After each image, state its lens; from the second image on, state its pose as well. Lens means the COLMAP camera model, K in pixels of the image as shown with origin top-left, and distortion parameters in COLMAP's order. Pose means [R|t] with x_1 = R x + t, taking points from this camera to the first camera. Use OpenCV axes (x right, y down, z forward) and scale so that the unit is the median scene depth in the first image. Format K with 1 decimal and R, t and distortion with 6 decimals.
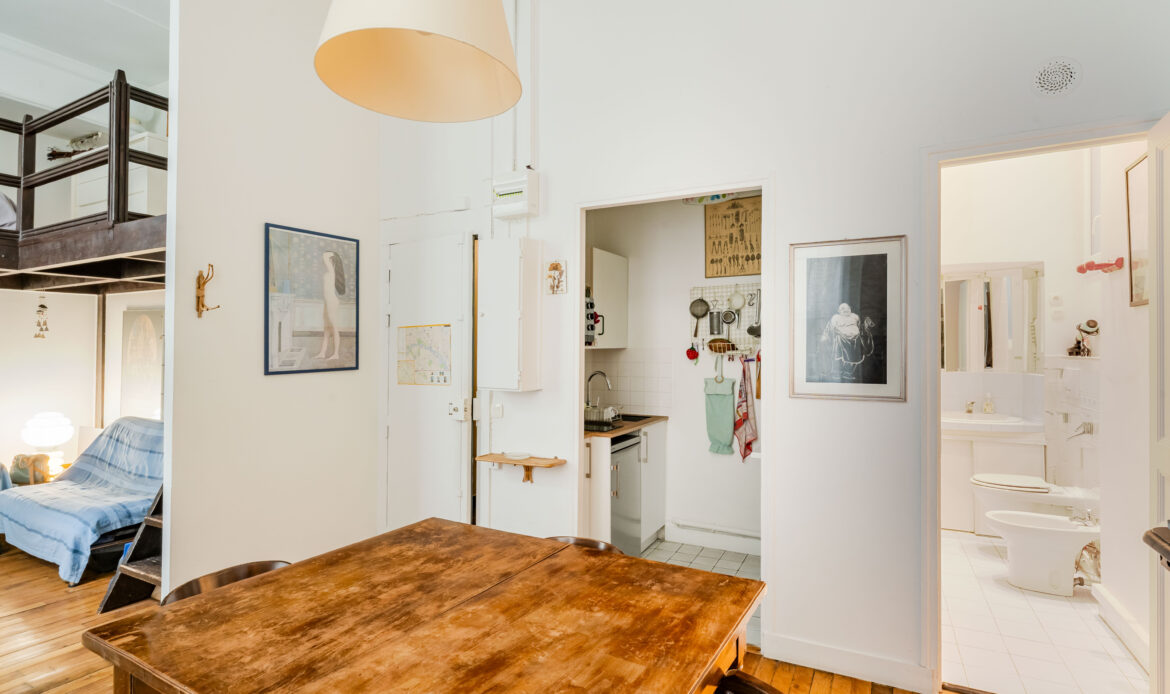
lens RADIAL K [[571.9, 0, 578.9], [0, 571.9, 353.8], [0, 0, 1]] dist [-0.003842, -0.000571]
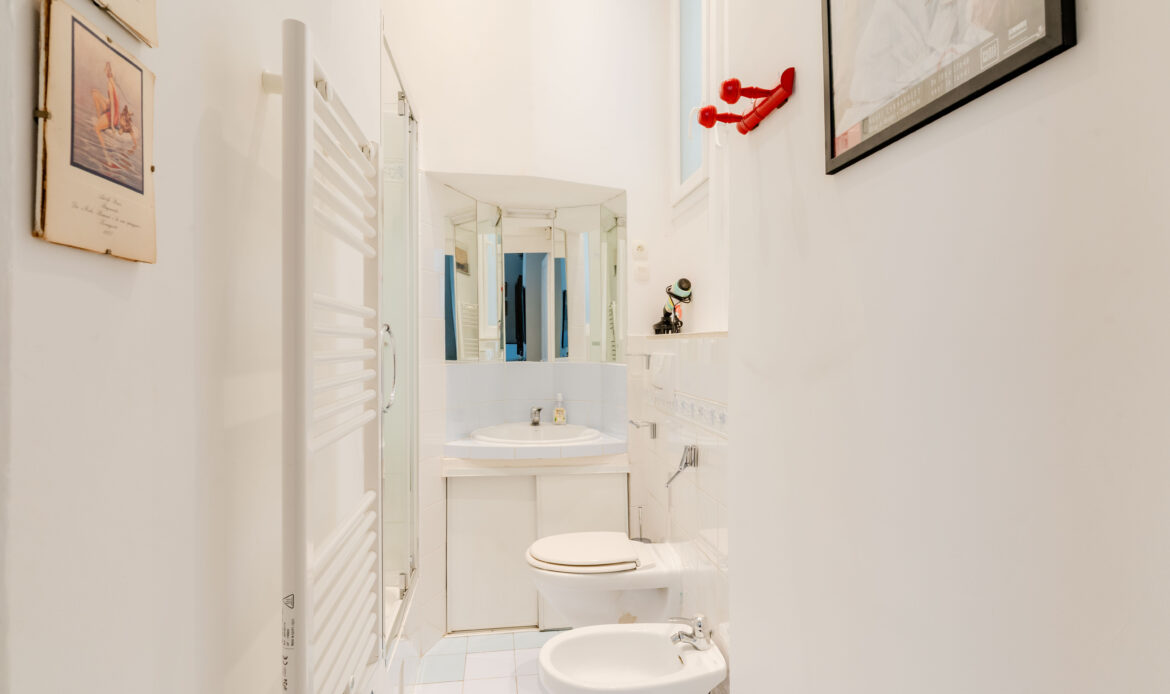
lens RADIAL K [[571.9, 0, 585.3], [0, 571.9, 347.3], [0, 0, 1]] dist [-0.003842, -0.000571]
pose [[0.807013, 0.004216, 0.590519, 0.406753], [0.000988, 0.999963, -0.008488, 0.023535], [-0.590533, 0.007433, 0.806979, 0.519212]]
